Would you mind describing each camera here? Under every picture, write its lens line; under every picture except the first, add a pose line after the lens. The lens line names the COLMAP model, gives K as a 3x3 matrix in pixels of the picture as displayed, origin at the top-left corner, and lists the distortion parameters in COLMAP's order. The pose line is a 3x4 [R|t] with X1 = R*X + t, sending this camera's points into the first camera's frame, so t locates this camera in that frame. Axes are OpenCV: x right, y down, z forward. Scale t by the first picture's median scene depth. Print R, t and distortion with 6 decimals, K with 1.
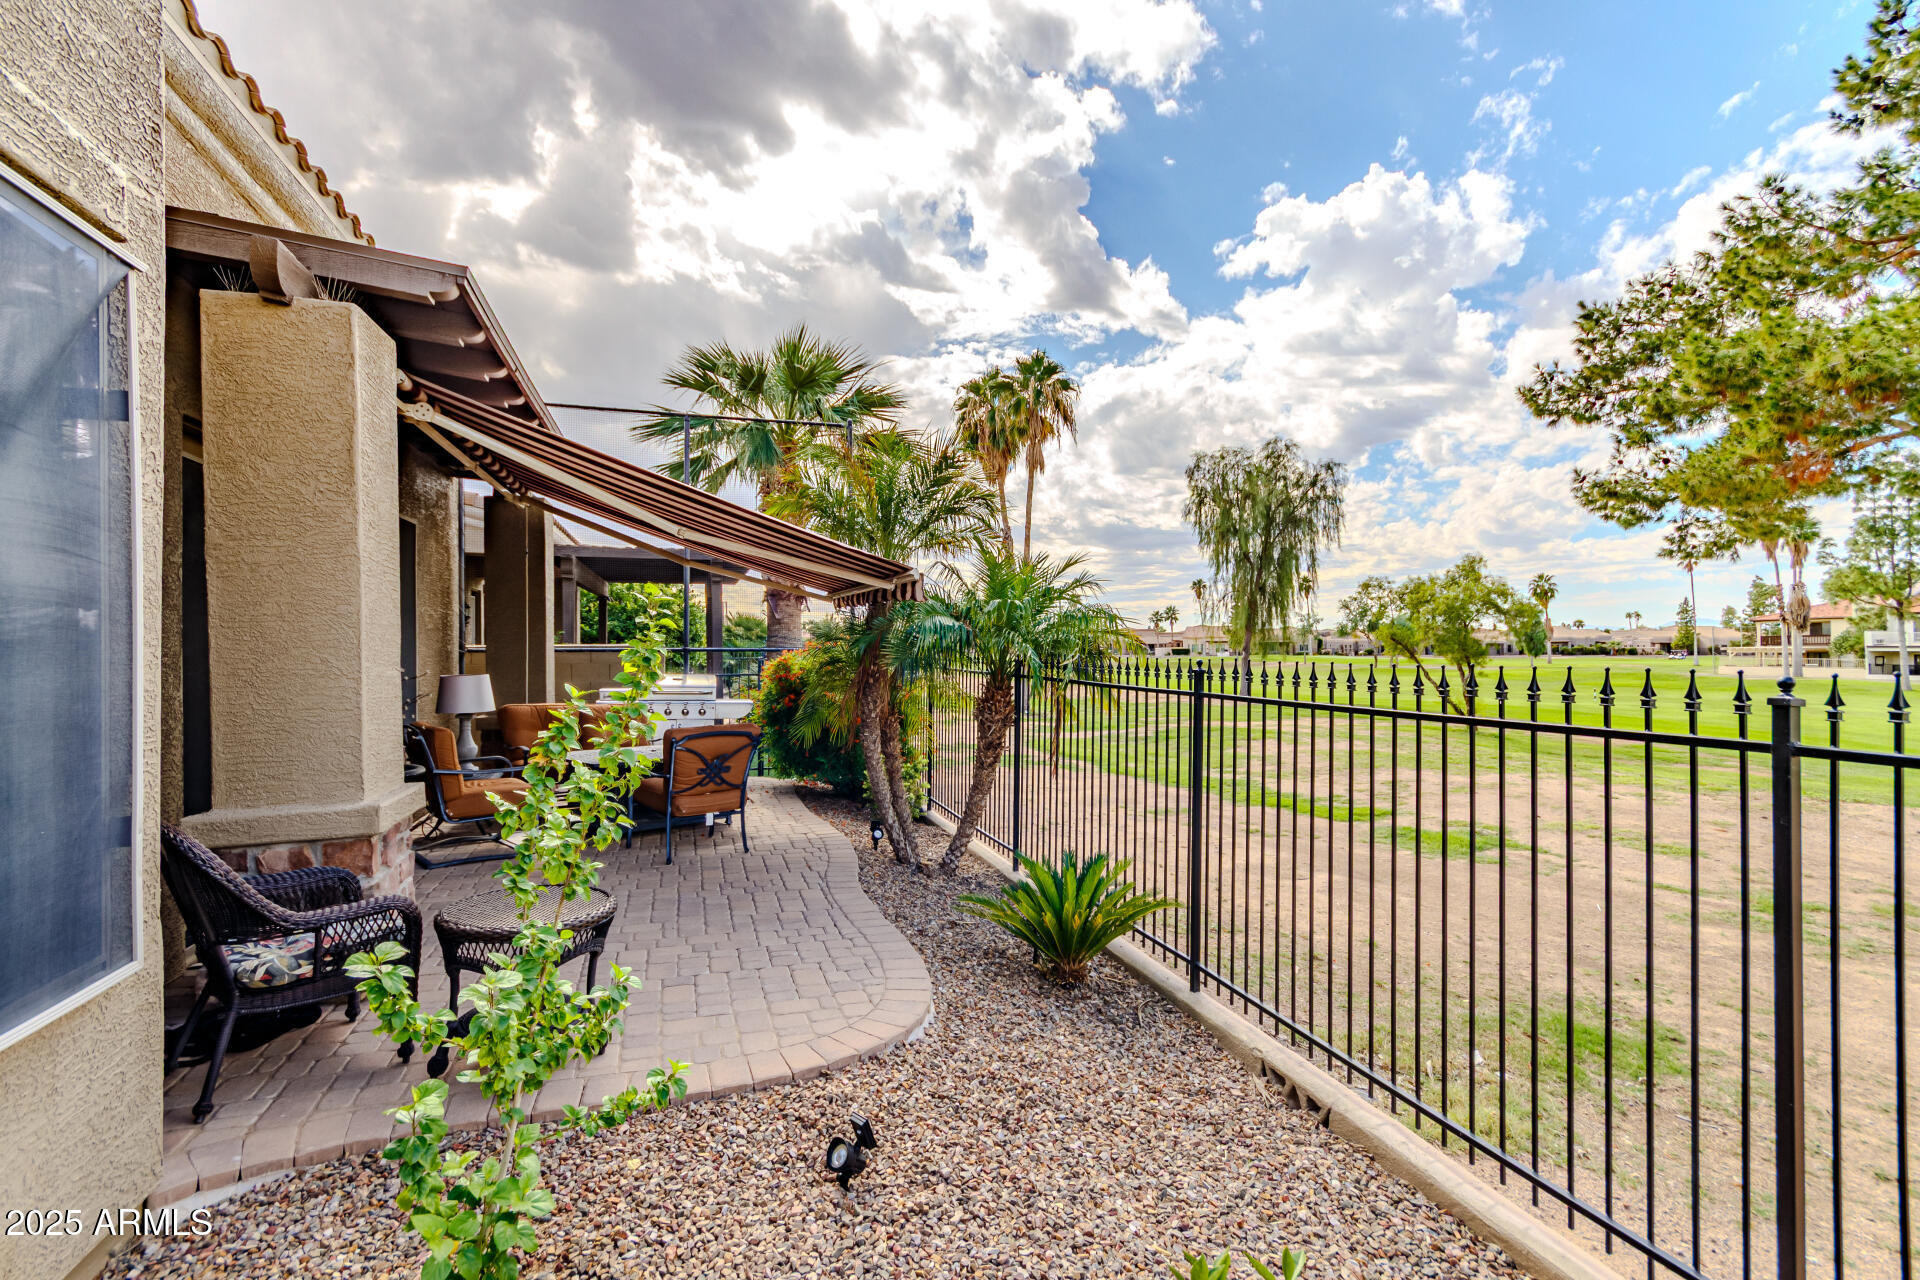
lens RADIAL K [[889.1, 0, 984.7], [0, 889.1, 634.5], [0, 0, 1]] dist [0.004177, 0.003369]
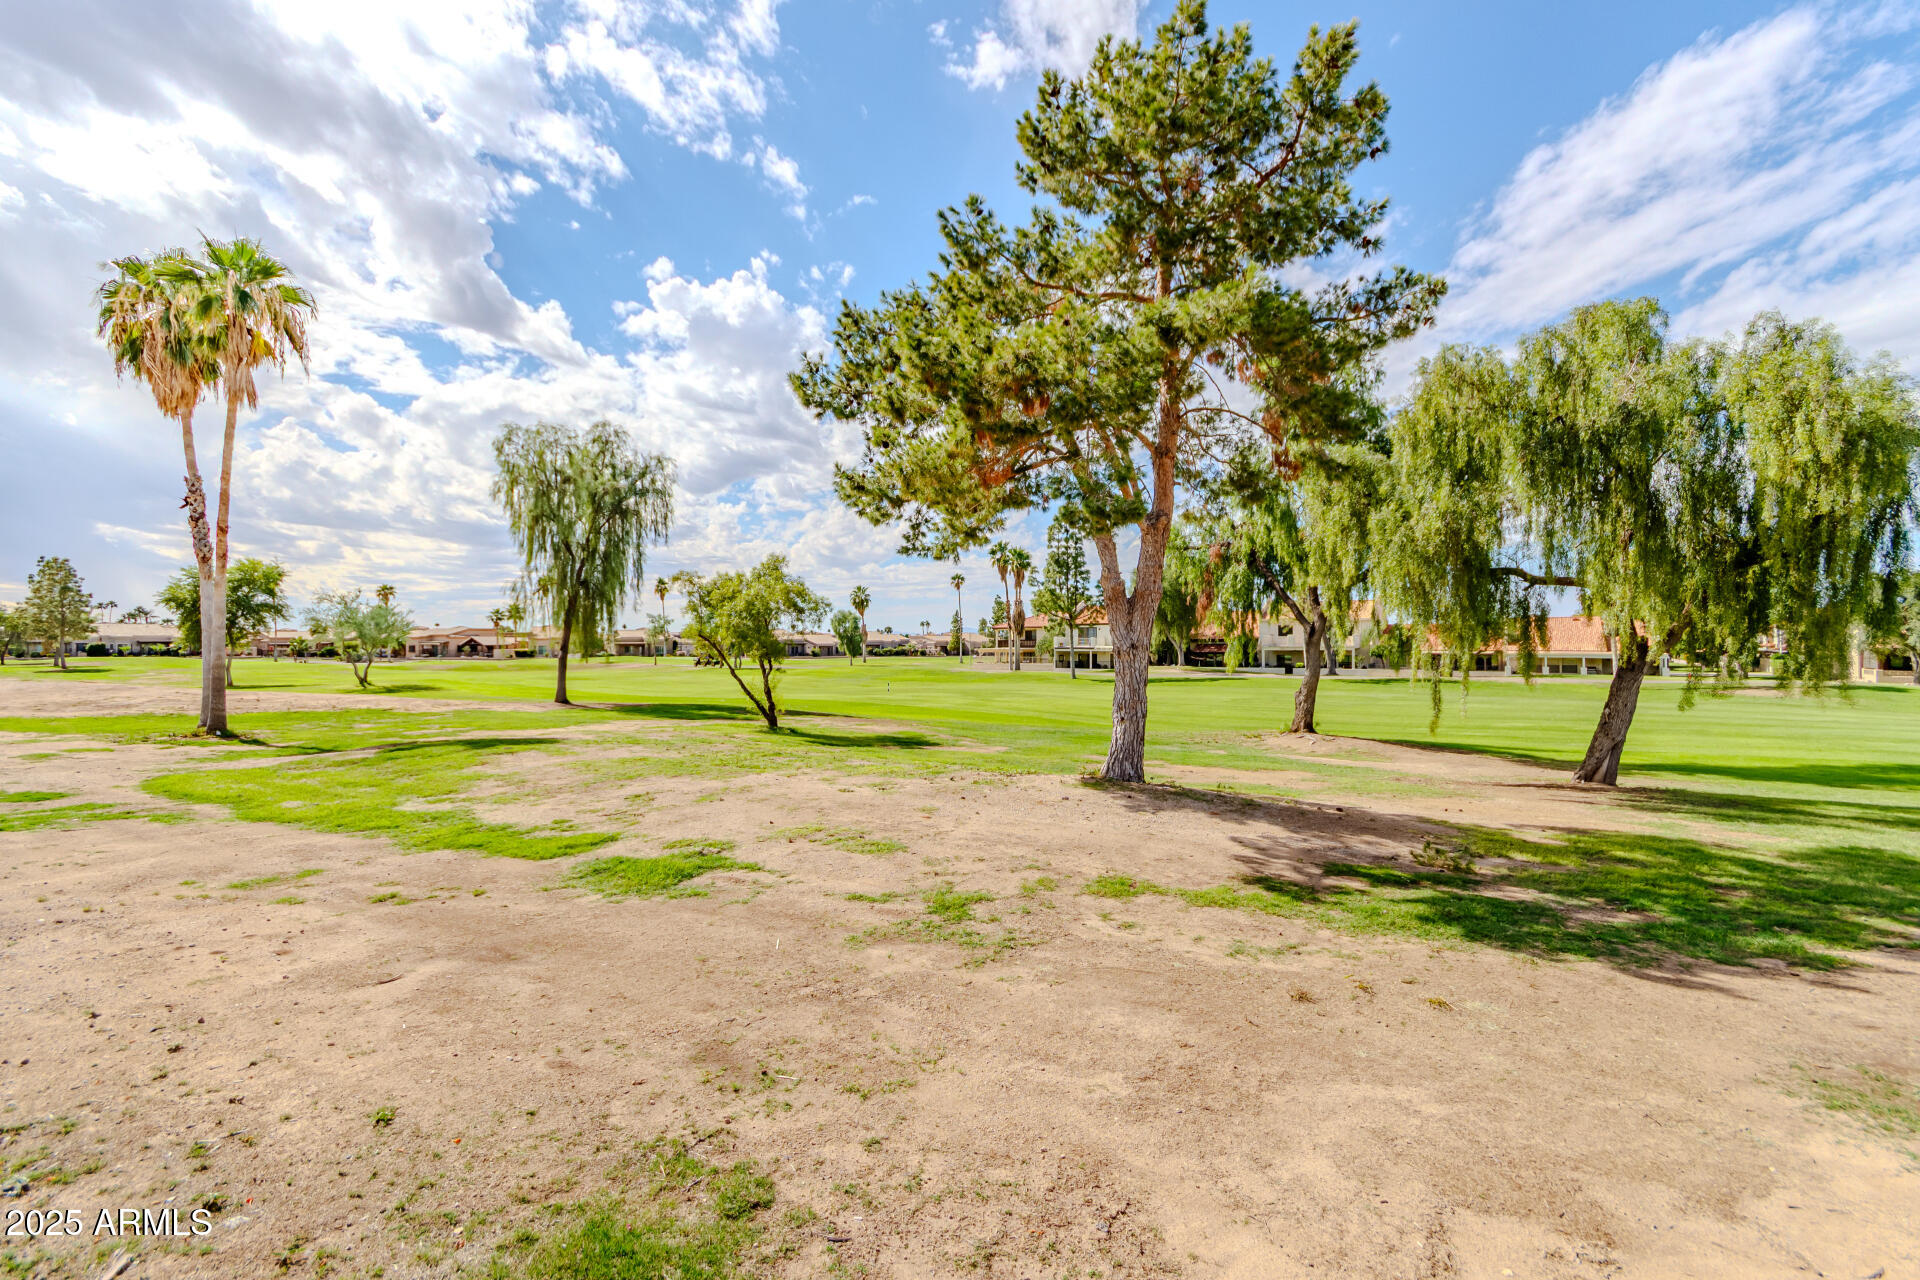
lens RADIAL K [[889.1, 0, 970.0], [0, 889.1, 638.8], [0, 0, 1]] dist [0.004177, 0.003369]
pose [[0.776880, 0.007892, 0.629600, 0.145069], [-0.009618, 0.999954, -0.000667, 0.010895], [-0.629576, -0.005537, 0.776919, 0.120922]]
